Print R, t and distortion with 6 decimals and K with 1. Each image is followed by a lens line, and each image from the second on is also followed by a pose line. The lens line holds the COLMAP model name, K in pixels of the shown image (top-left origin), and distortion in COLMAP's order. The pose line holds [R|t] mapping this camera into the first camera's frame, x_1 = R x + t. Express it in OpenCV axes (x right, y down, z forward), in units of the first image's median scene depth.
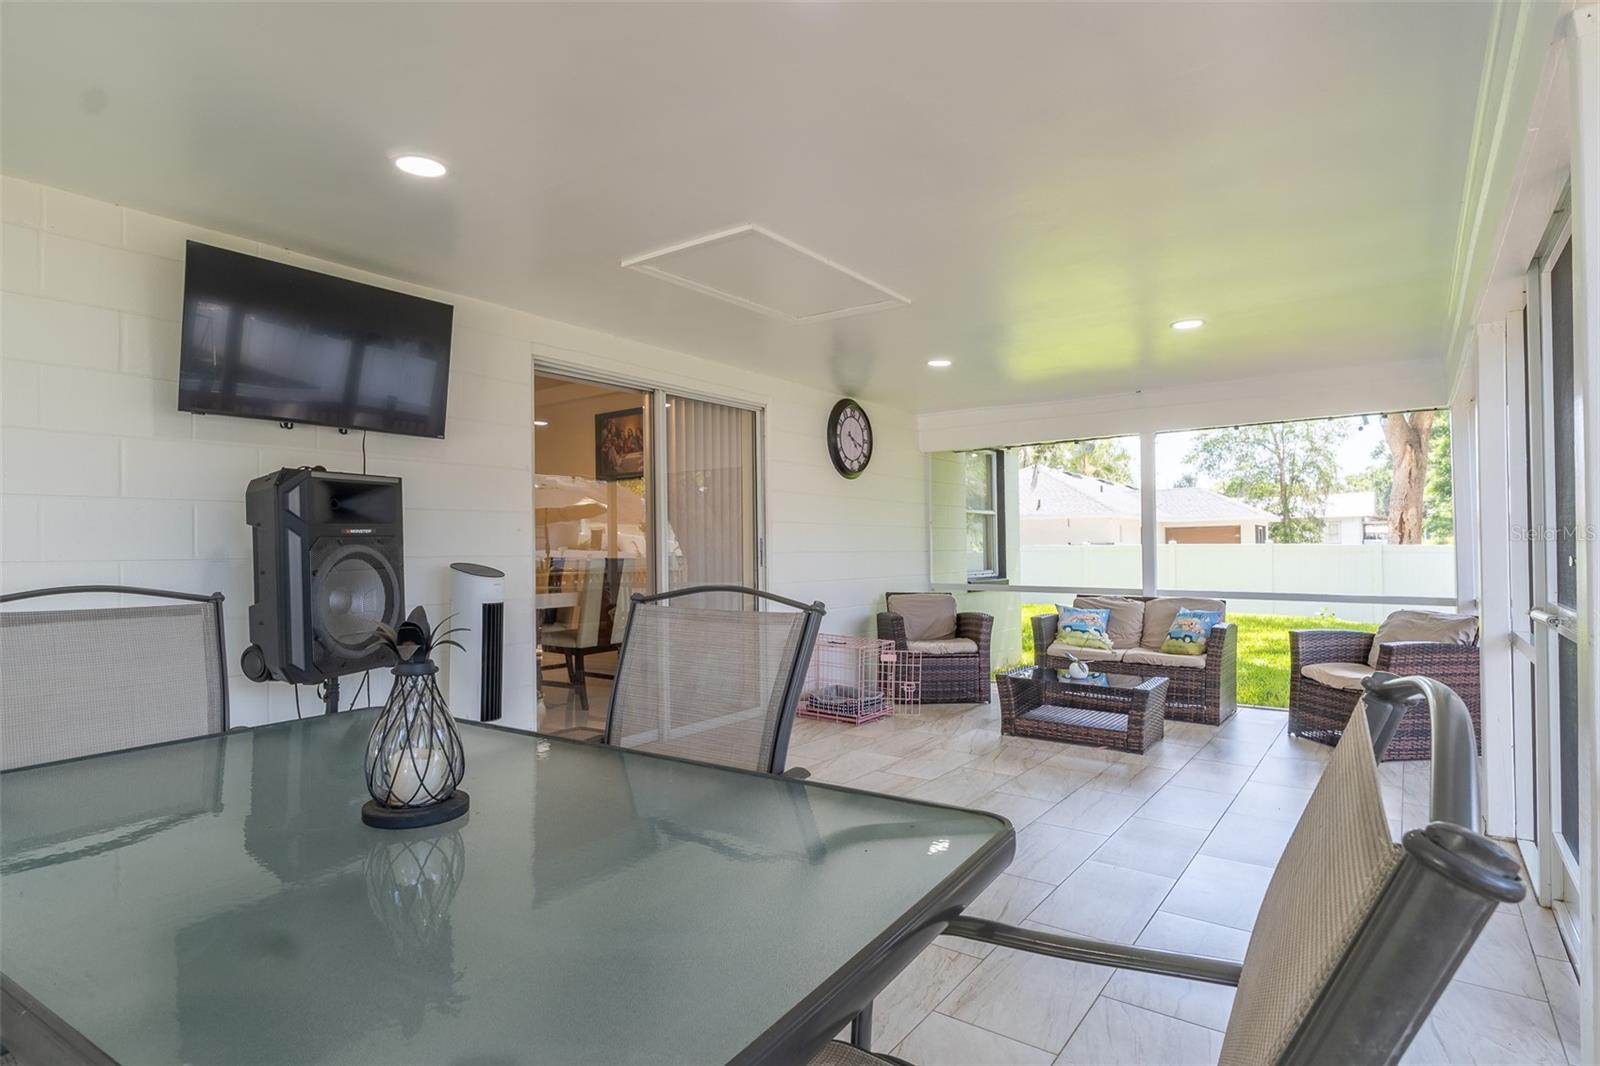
lens RADIAL K [[876.0, 0, 800.0], [0, 876.0, 533.0], [0, 0, 1]] dist [0.004658, 0.000567]
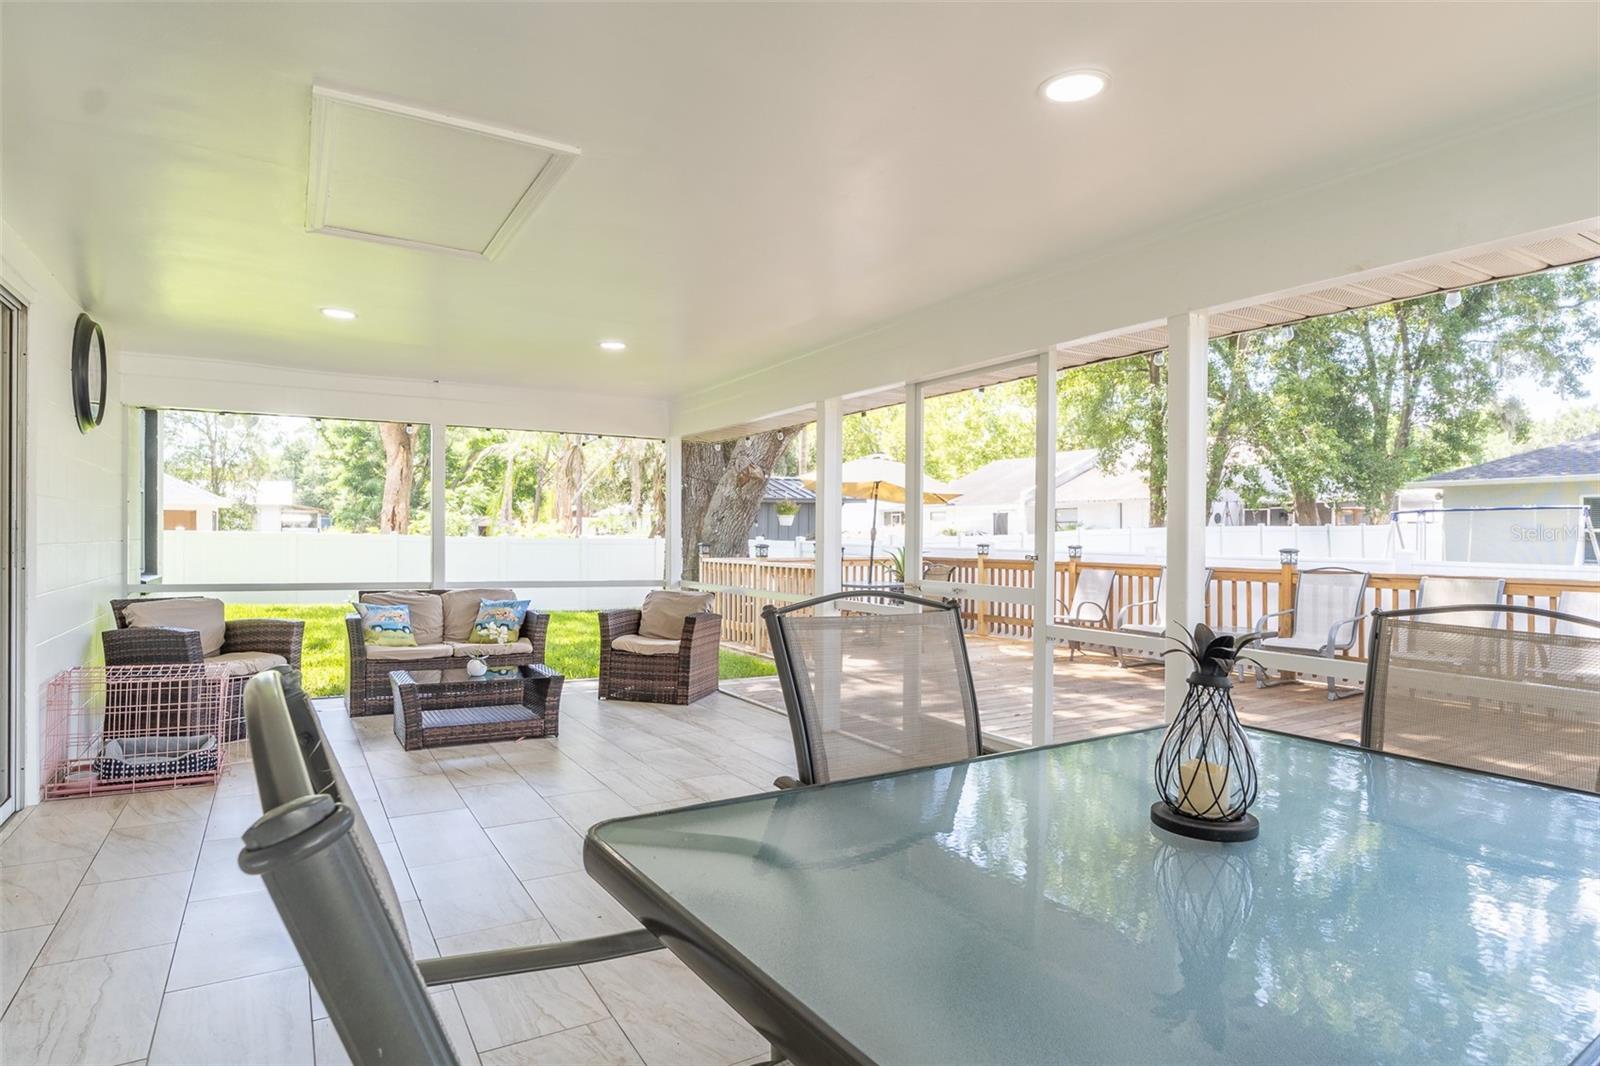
lens RADIAL K [[876.0, 0, 800.0], [0, 876.0, 533.0], [0, 0, 1]] dist [0.004658, 0.000567]
pose [[0.415617, 0.013144, 0.909445, -0.342685], [-0.026666, 0.999642, -0.002262, 0.000379], [-0.909149, -0.023311, 0.415819, 0.226192]]
